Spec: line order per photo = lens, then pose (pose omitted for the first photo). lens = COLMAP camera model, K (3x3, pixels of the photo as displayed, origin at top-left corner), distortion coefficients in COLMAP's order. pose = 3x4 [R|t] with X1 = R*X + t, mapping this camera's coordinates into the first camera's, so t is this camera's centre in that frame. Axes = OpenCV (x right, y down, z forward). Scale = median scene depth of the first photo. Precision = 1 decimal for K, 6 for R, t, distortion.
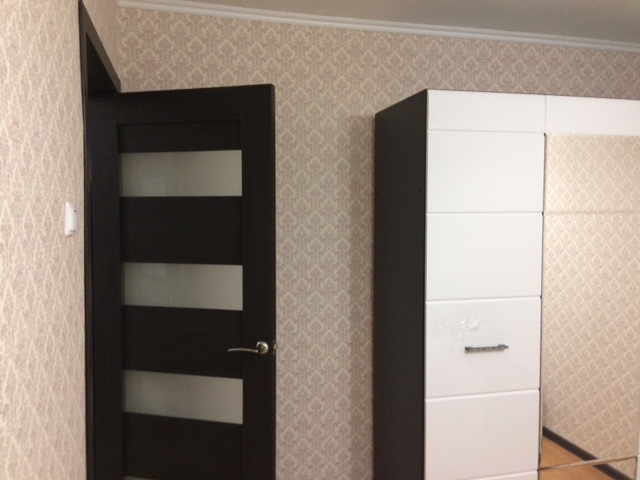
lens RADIAL K [[541.1, 0, 319.7], [0, 541.1, 239.4], [0, 0, 1]] dist [0.116392, -0.173813]
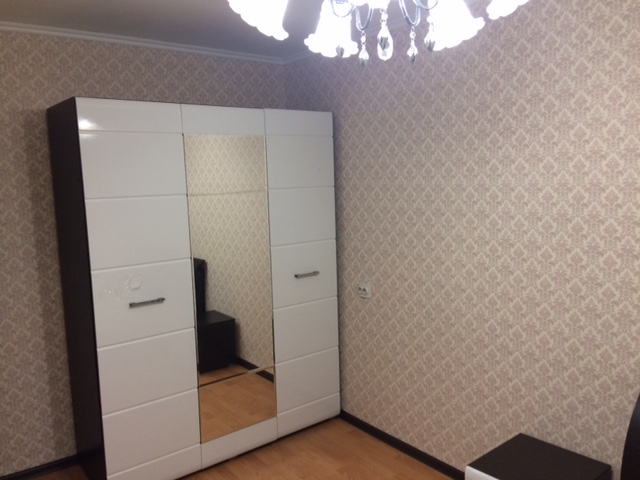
lens RADIAL K [[541.1, 0, 323.5], [0, 541.1, 240.3], [0, 0, 1]] dist [0.116392, -0.173813]
pose [[0.915362, -0.074241, 0.395728, 0.152457], [0.050094, 0.996216, 0.071023, -0.013427], [-0.399503, -0.045188, 0.915617, -0.274332]]
